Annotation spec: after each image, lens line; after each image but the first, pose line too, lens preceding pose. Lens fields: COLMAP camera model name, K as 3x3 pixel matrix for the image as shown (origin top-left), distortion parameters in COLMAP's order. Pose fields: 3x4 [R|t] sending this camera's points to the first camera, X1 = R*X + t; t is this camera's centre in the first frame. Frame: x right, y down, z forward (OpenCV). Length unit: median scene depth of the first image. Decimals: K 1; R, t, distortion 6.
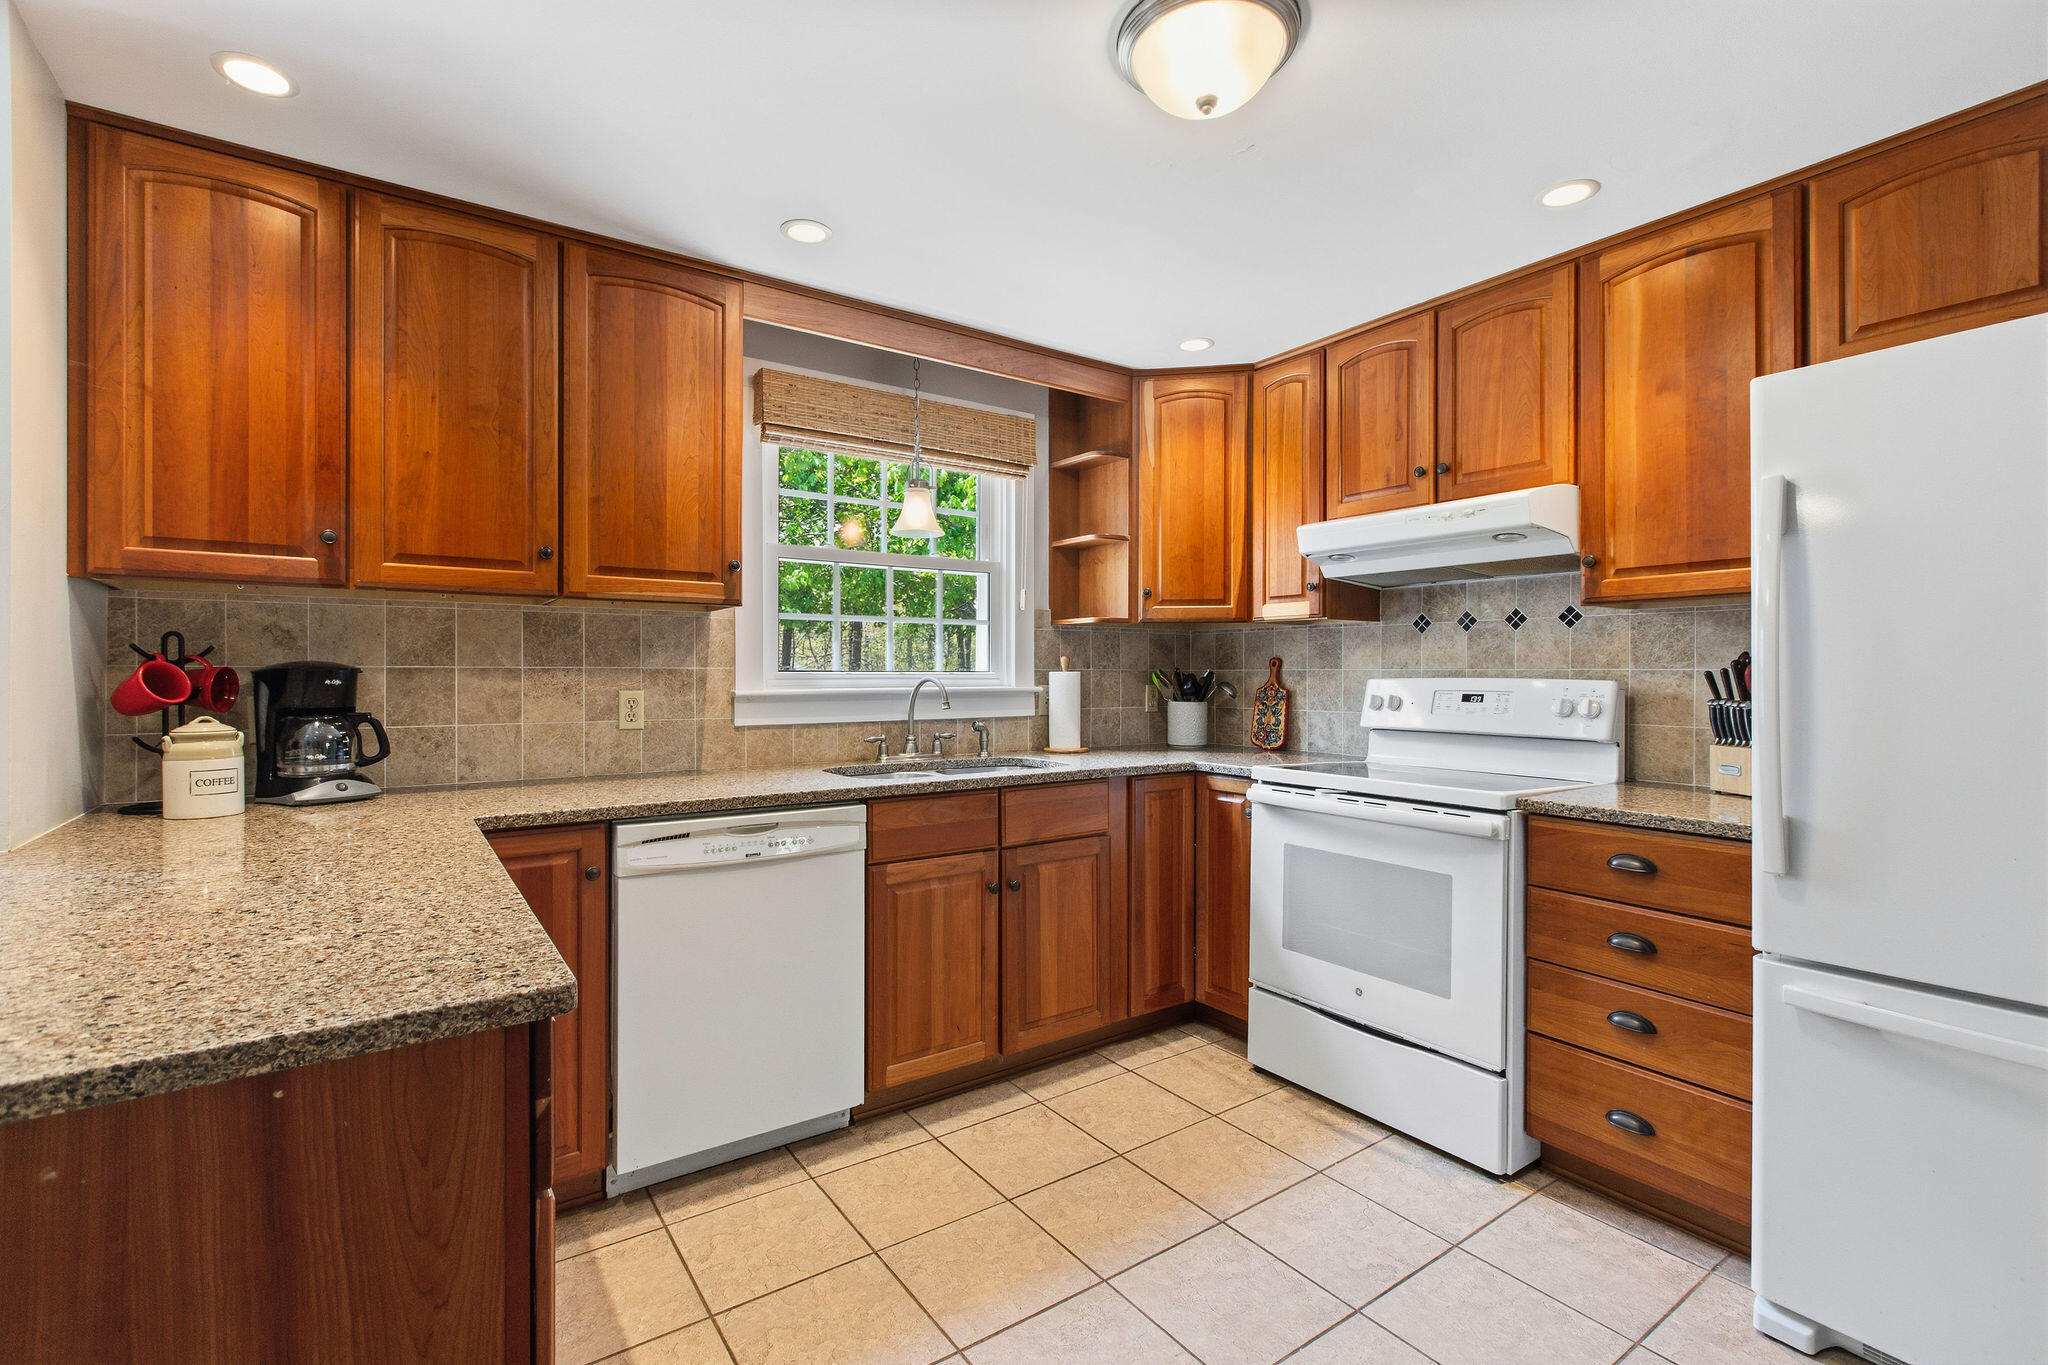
lens RADIAL K [[931.6, 0, 1013.7], [0, 931.6, 674.0], [0, 0, 1]] dist [0.004741, -0.000235]
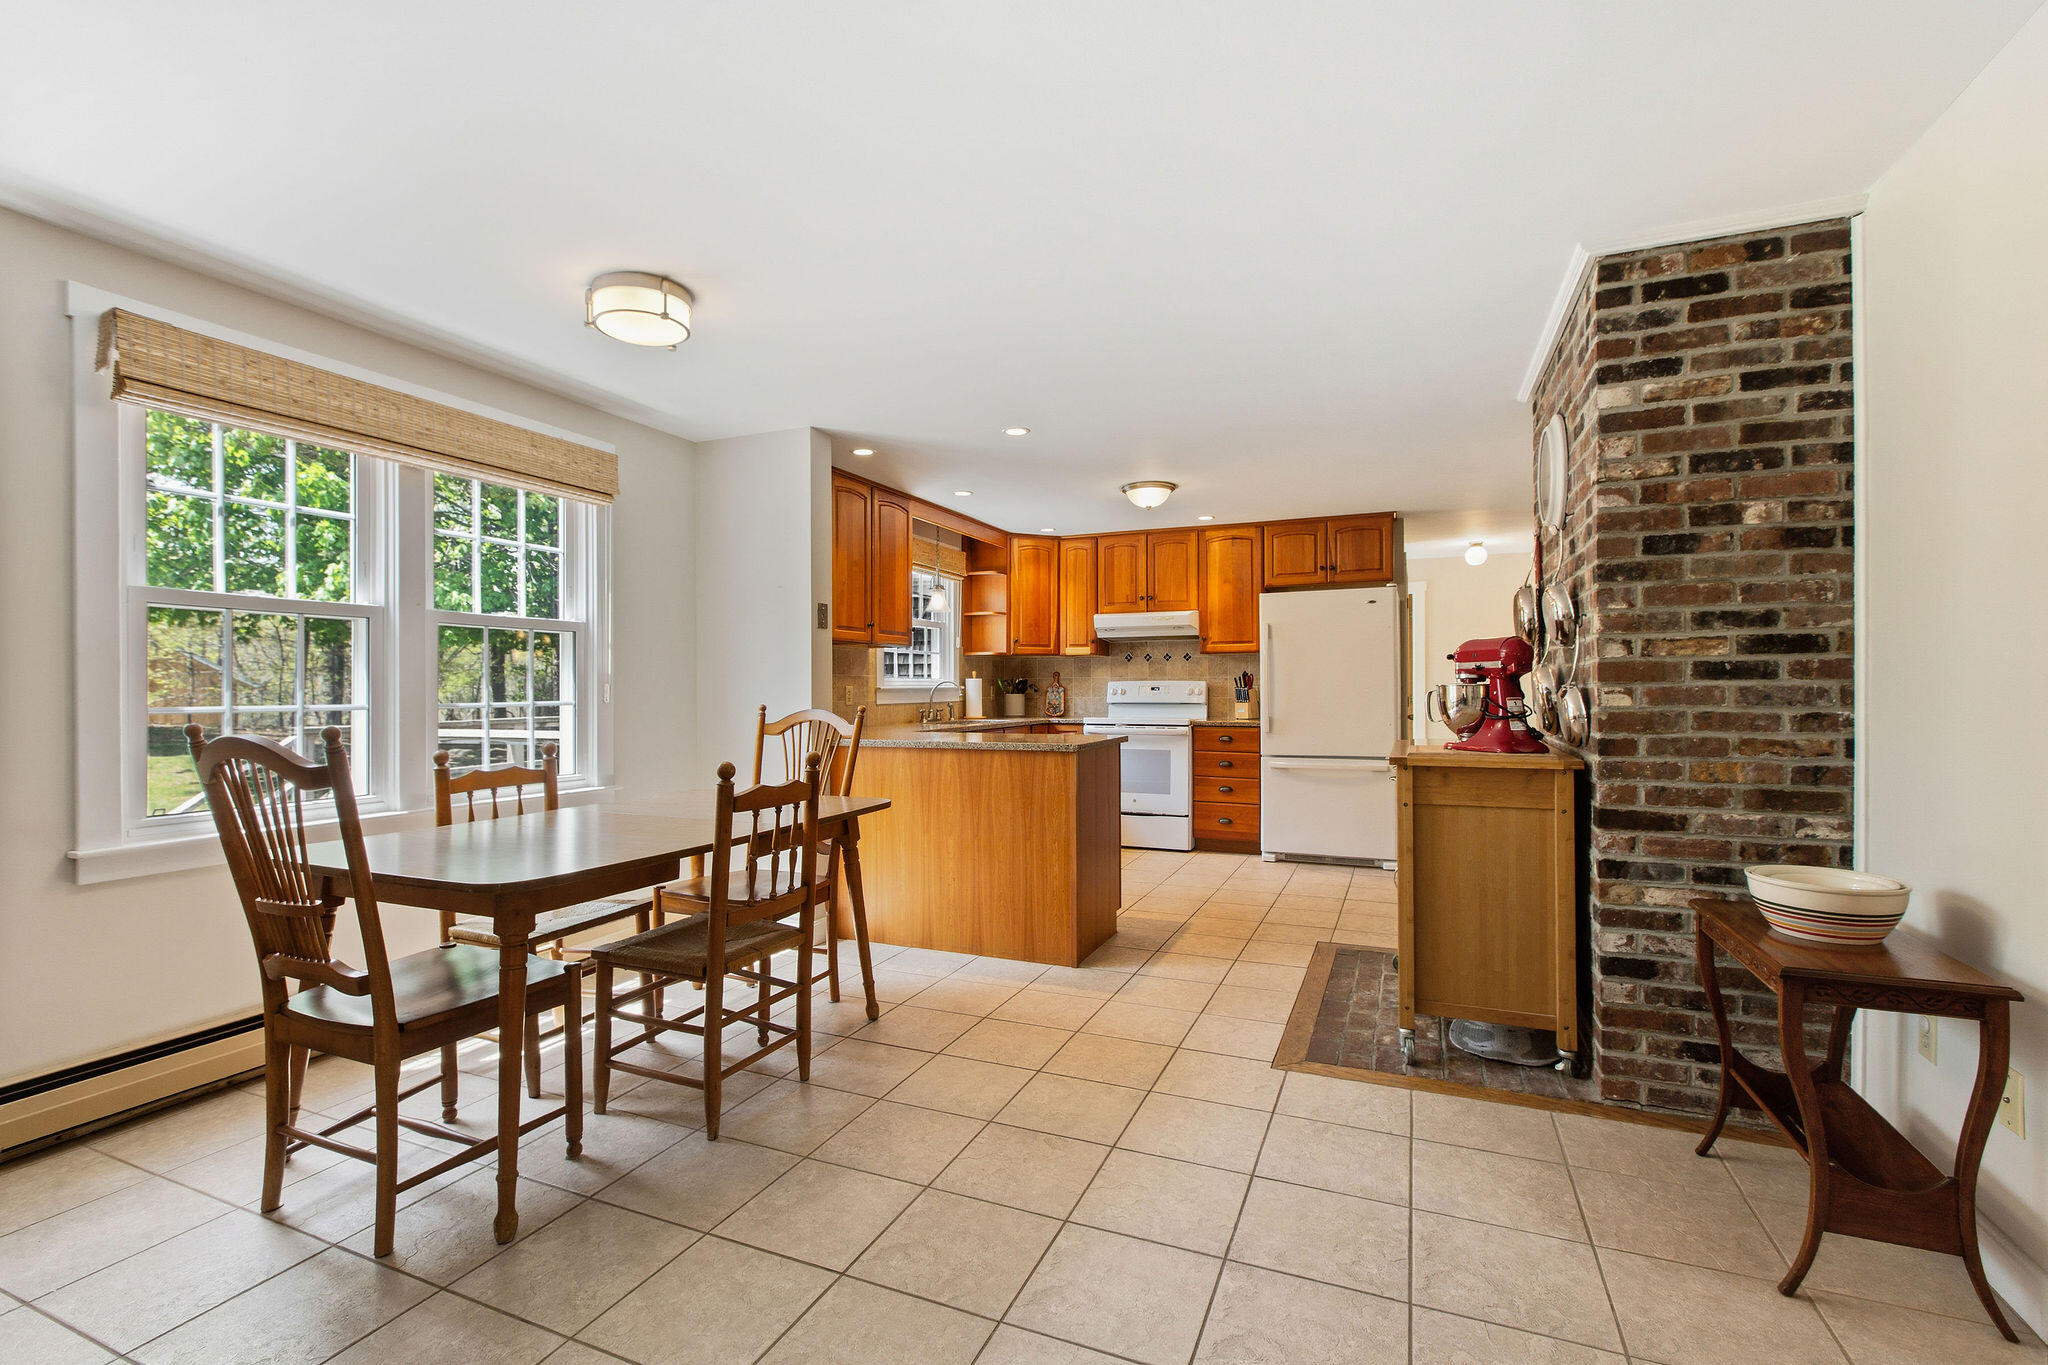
lens RADIAL K [[931.6, 0, 1025.7], [0, 931.6, 692.2], [0, 0, 1]] dist [0.004741, -0.000235]
pose [[0.843366, -0.006710, 0.537298, -1.208595], [0.004715, 0.999976, 0.005087, 0.022494], [-0.537319, -0.001756, 0.843377, -0.972859]]
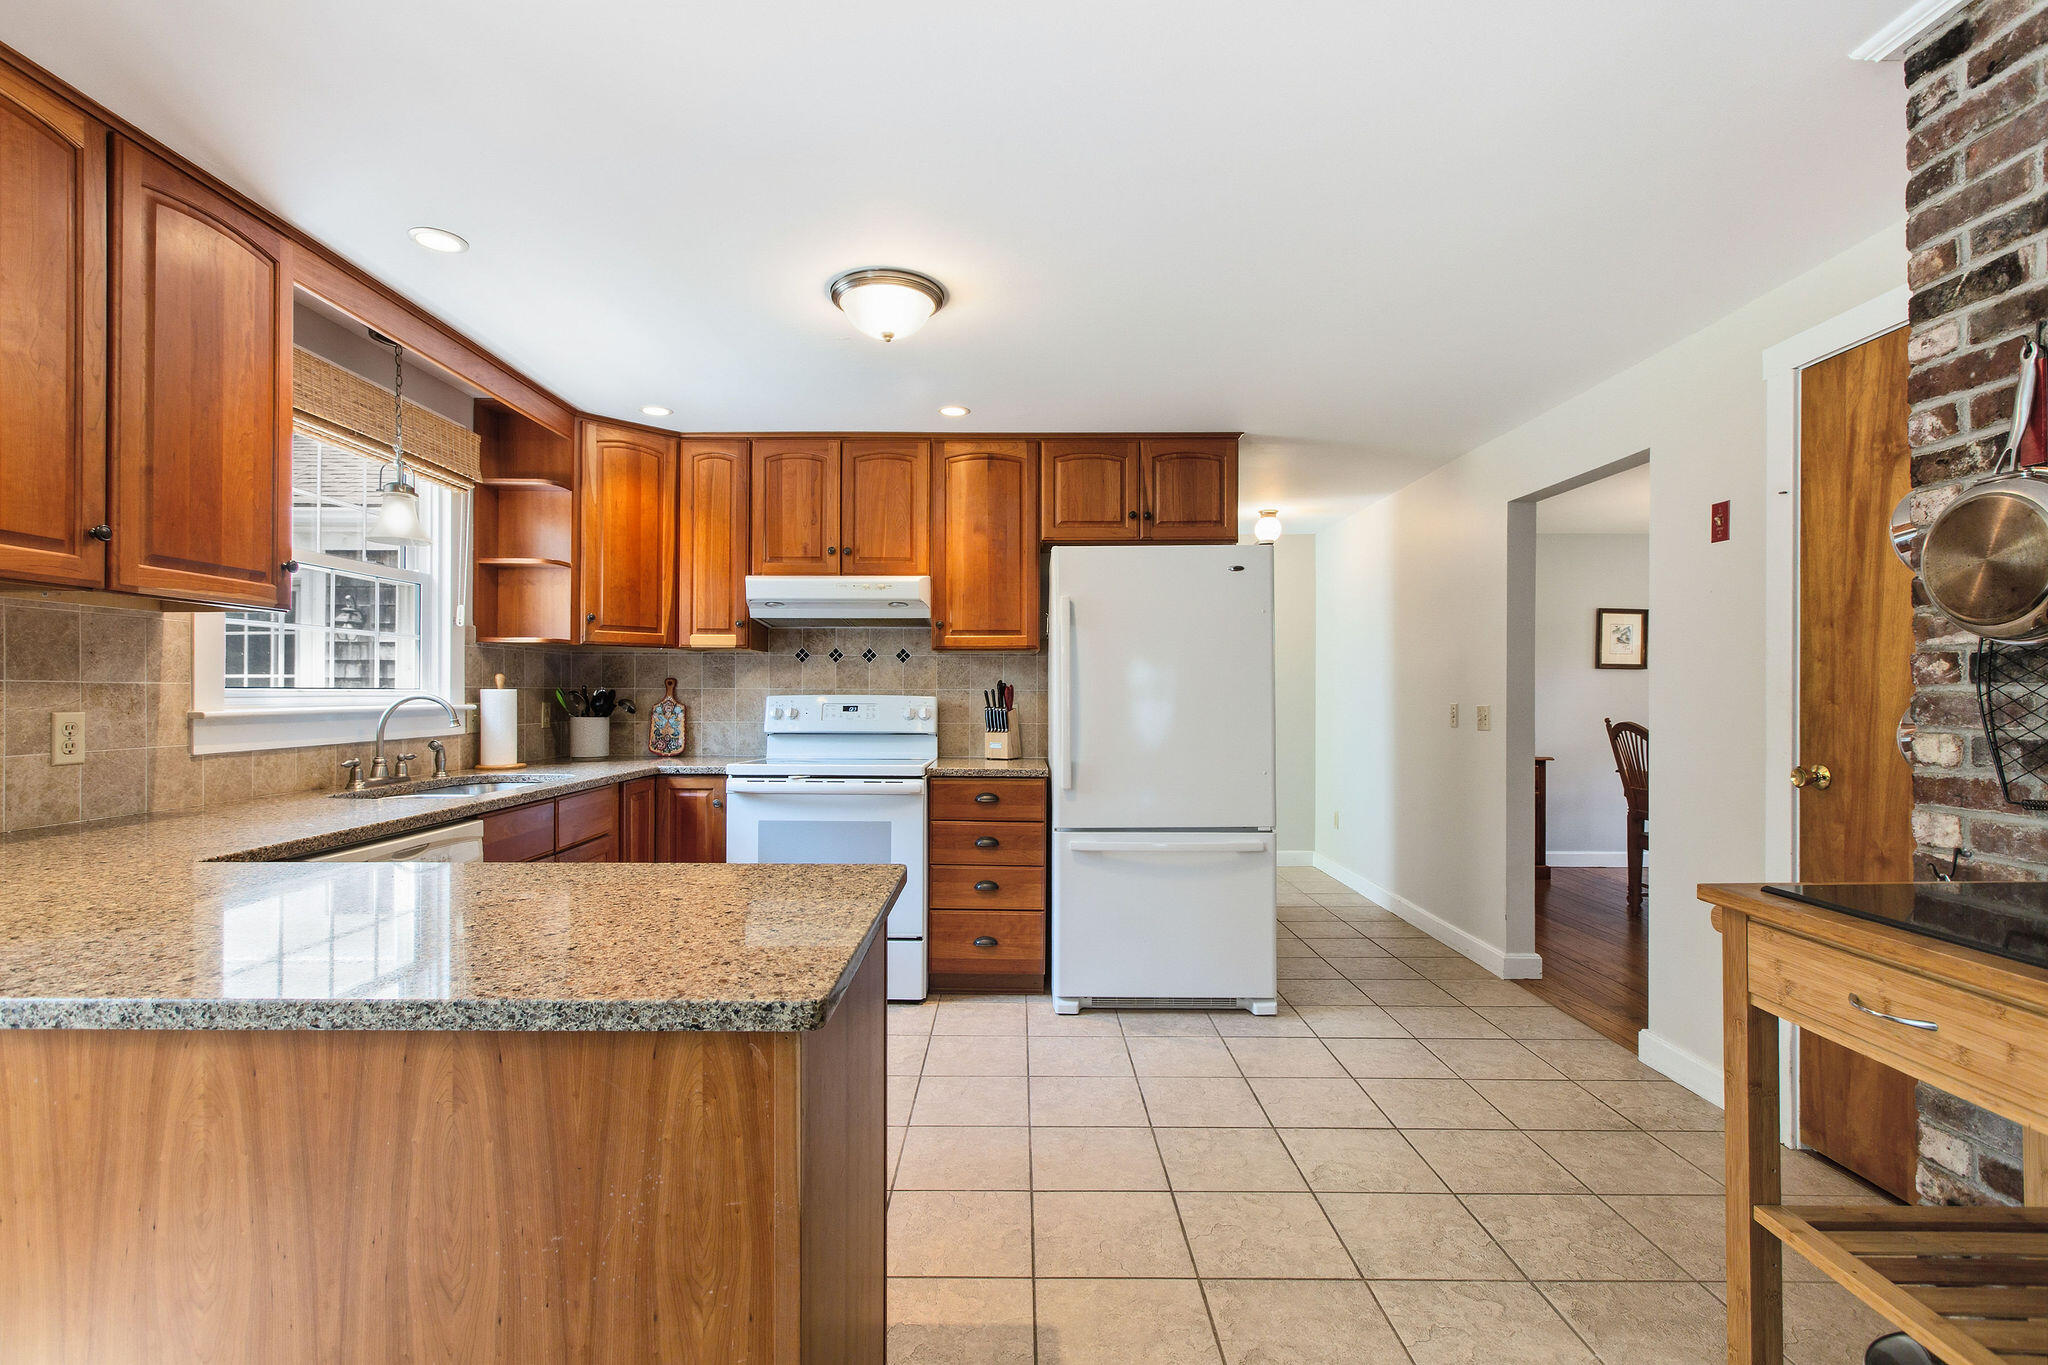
lens RADIAL K [[931.6, 0, 1009.1], [0, 931.6, 690.5], [0, 0, 1]] dist [0.004741, -0.000235]
pose [[0.573251, 0.002706, 0.819375, -0.599909], [-0.001985, 0.999996, -0.001914, 0.000078], [-0.819377, -0.000530, 0.573255, -0.047738]]
